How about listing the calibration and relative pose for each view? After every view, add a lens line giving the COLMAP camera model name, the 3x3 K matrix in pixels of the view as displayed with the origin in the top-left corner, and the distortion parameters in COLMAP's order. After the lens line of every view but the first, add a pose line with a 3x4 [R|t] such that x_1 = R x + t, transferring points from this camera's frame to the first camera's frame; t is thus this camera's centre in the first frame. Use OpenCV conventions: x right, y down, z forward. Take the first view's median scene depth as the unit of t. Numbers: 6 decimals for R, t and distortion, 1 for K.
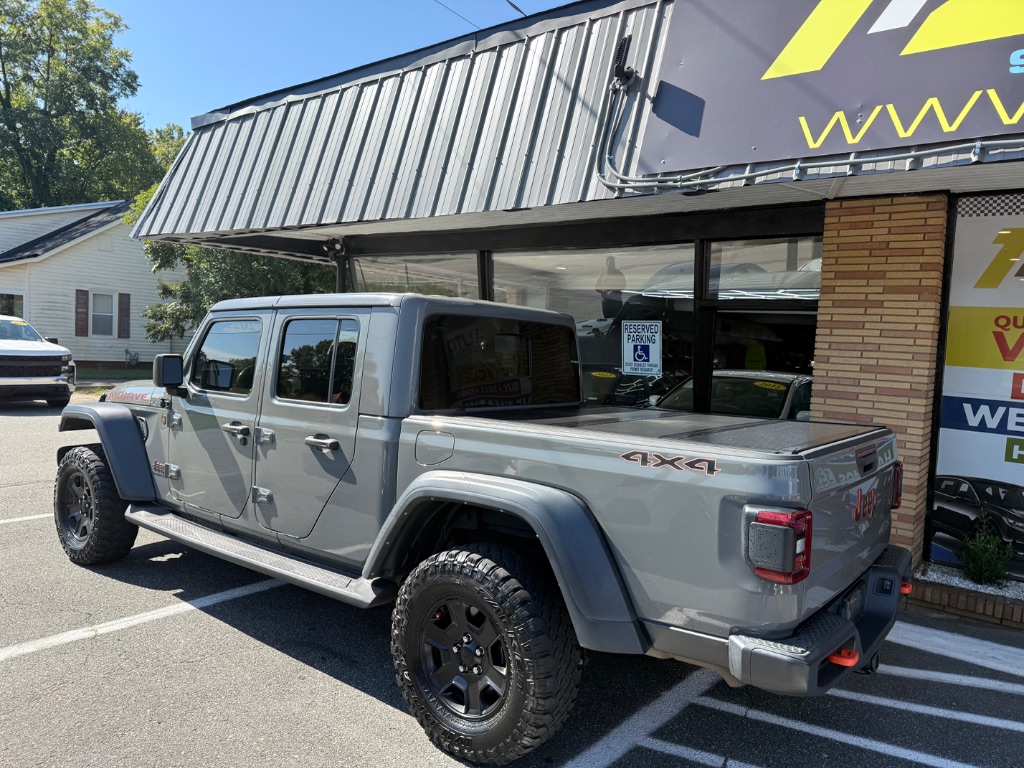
lens RADIAL K [[721.2, 0, 509.3], [0, 721.2, 393.2], [0, 0, 1]] dist [0.059162, -0.079602]
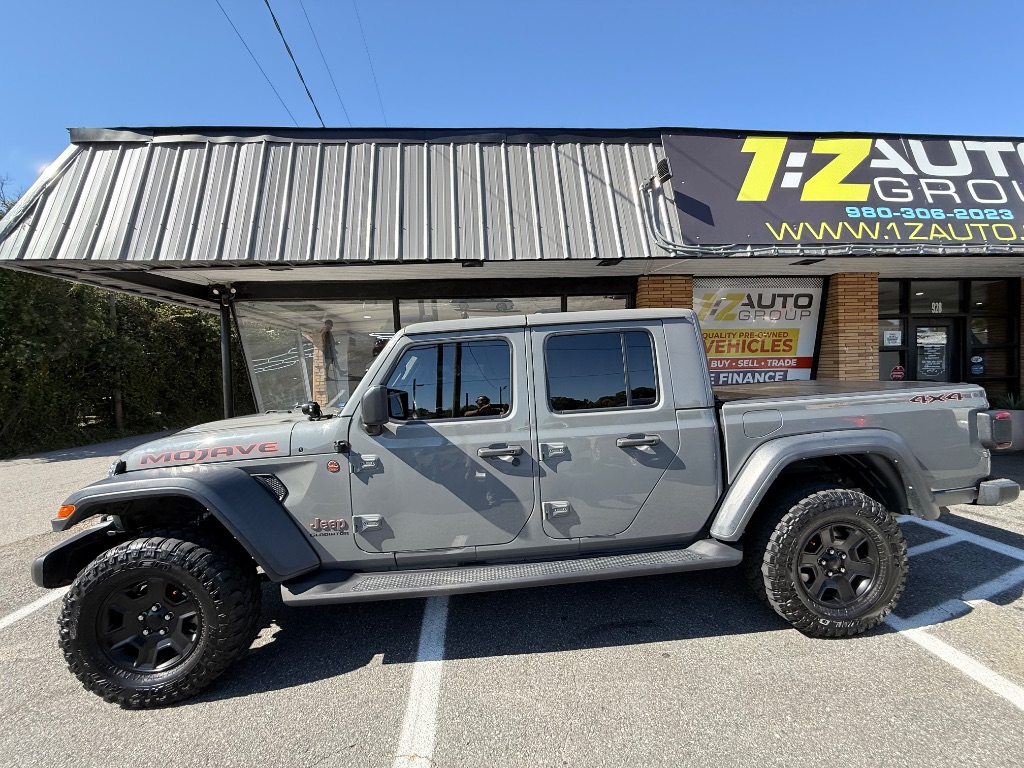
lens RADIAL K [[387.2, 0, 512.0], [0, 387.2, 384.0], [0, 0, 1]] dist [0.001640, 0.000058]
pose [[0.735750, -0.103303, 0.669328, -0.783645], [0.119533, 0.992591, 0.021800, -0.055399], [-0.666621, 0.063968, 0.742647, 0.674181]]
